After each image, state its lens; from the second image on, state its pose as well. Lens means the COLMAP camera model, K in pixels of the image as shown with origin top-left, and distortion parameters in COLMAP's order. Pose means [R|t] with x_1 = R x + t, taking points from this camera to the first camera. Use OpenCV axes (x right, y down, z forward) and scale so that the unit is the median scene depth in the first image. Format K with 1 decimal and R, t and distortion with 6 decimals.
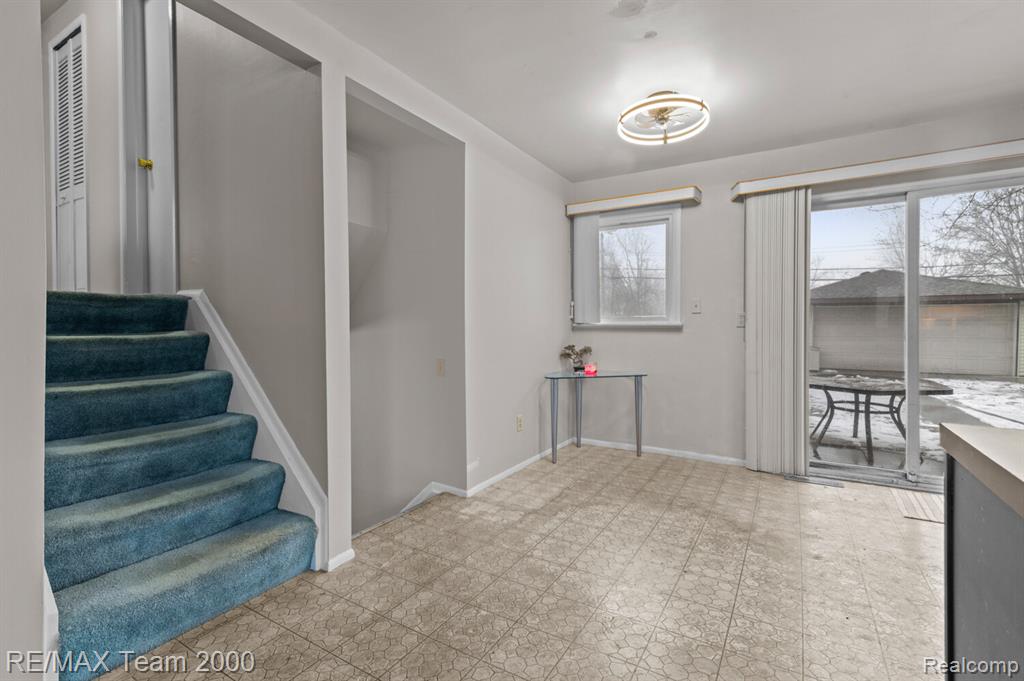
lens RADIAL K [[467.6, 0, 533.8], [0, 467.6, 328.3], [0, 0, 1]] dist [0.001747, 0.000104]
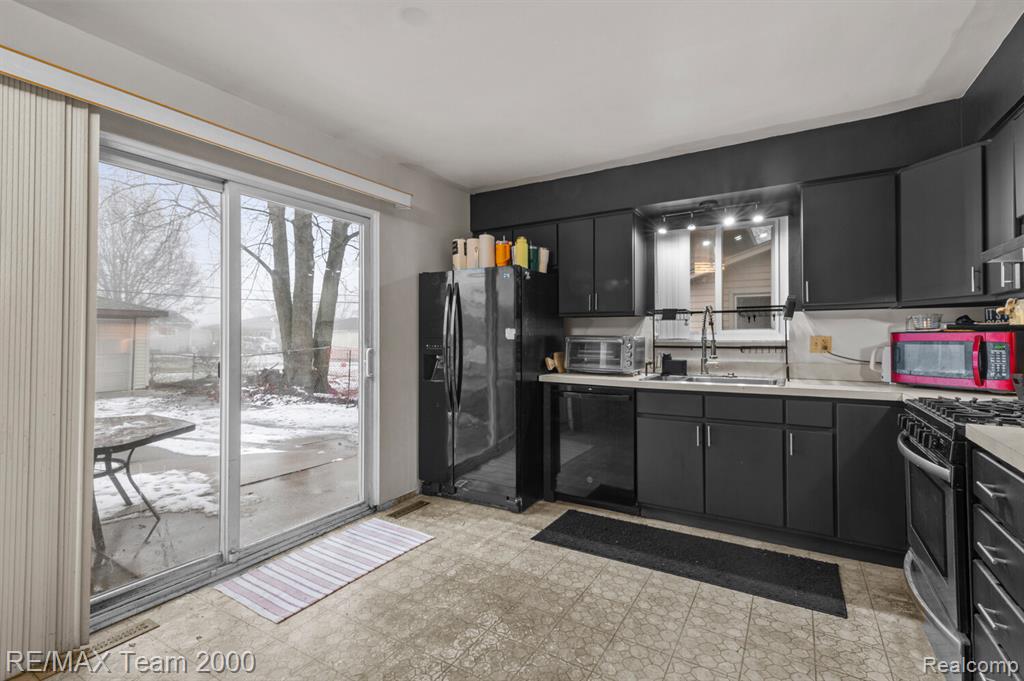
lens RADIAL K [[466.8, 0, 512.0], [0, 466.8, 340.5], [0, 0, 1]] dist [0.012481, -0.000120]
pose [[0.034049, -0.008459, 0.999384, 0.058684], [0.008695, 0.999929, 0.008167, -0.036395], [-0.999382, 0.008412, 0.034120, 0.501466]]
